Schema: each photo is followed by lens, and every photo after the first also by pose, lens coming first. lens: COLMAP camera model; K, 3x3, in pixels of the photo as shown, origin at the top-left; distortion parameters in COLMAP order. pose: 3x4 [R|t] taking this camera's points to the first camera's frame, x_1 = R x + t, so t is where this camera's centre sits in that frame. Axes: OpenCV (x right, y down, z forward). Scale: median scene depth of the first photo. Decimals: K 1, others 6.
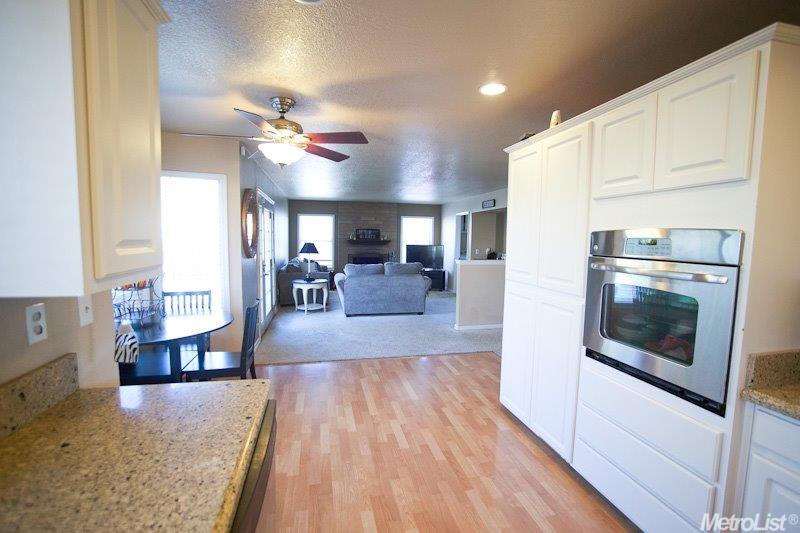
lens RADIAL K [[363.1, 0, 402.5], [0, 363.1, 271.1], [0, 0, 1]] dist [-0.071356, -0.000098]
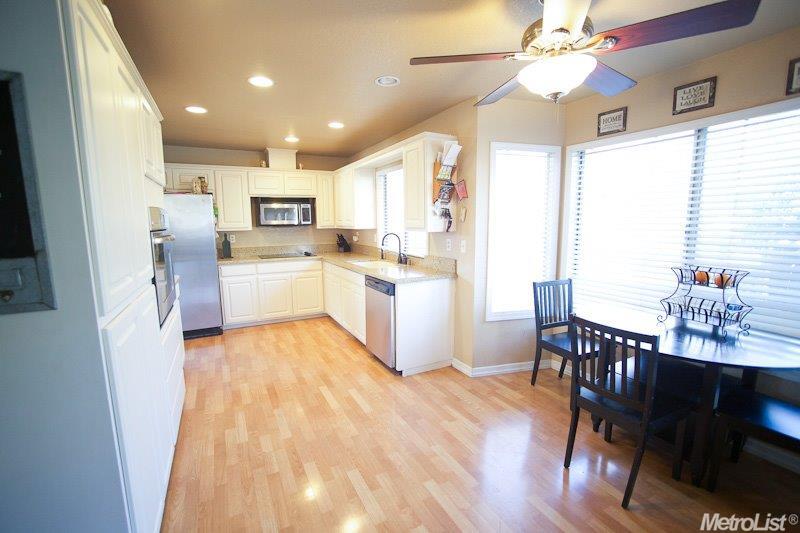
lens RADIAL K [[349.0, 0, 403.1], [0, 349.0, 272.3], [0, 0, 1]] dist [-0.068001, 0.028657]
pose [[-0.965586, 0.029879, -0.258362, 0.030724], [-0.031225, 0.972877, 0.229208, -0.051277], [0.258203, 0.229387, -0.938463, 0.624731]]
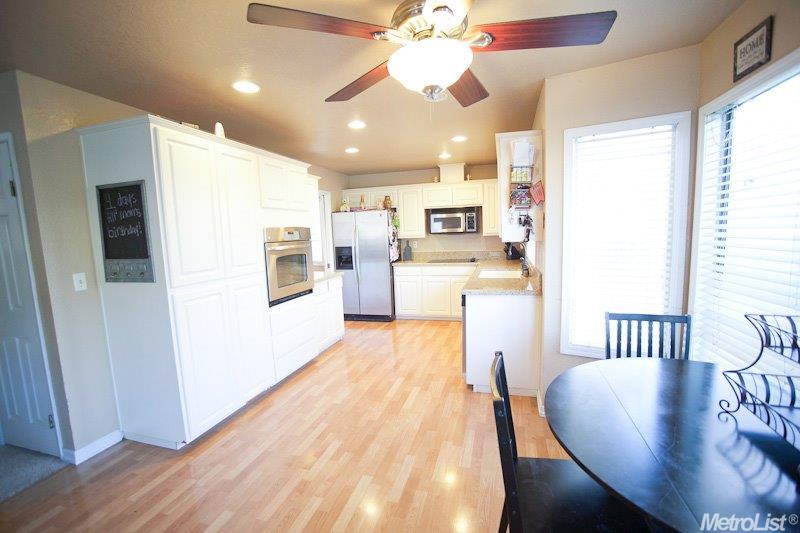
lens RADIAL K [[349.0, 0, 403.1], [0, 349.0, 272.3], [0, 0, 1]] dist [-0.068001, 0.028657]
pose [[-0.874291, -0.040823, 0.483683, -0.224351], [0.067738, 0.976446, 0.204853, -0.056643], [-0.480653, 0.211865, -0.850932, 0.610312]]
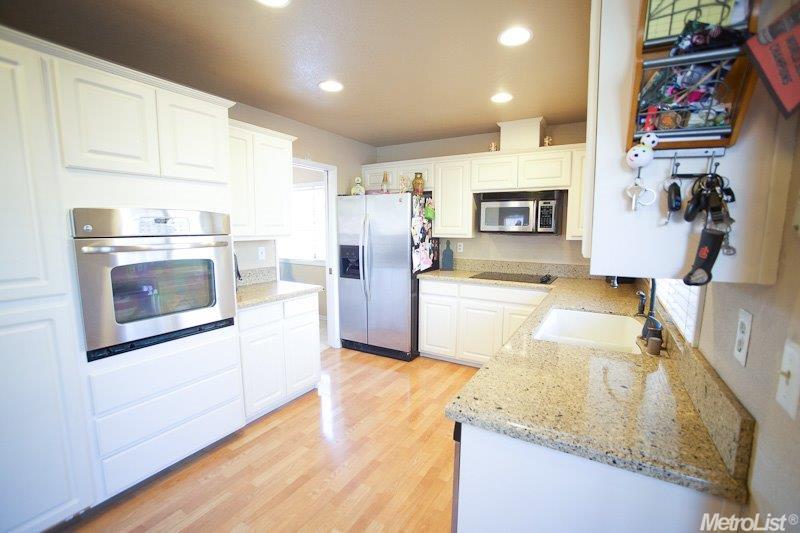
lens RADIAL K [[349.0, 0, 403.1], [0, 349.0, 272.3], [0, 0, 1]] dist [-0.068001, 0.028657]
pose [[-0.724534, -0.106004, 0.681038, -0.156937], [0.049196, 0.977628, 0.204506, -0.025623], [-0.687481, 0.181676, -0.703110, 0.309189]]
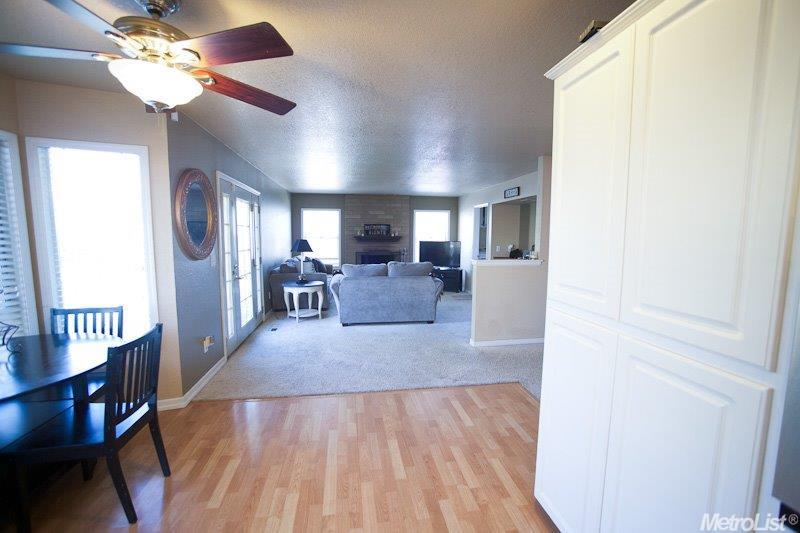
lens RADIAL K [[349.0, 0, 403.1], [0, 349.0, 272.3], [0, 0, 1]] dist [-0.068001, 0.028657]
pose [[0.997966, -0.000711, -0.063749, 0.039033], [0.001712, 0.999876, 0.015642, -0.012741], [0.063730, -0.015720, 0.997843, 0.190273]]
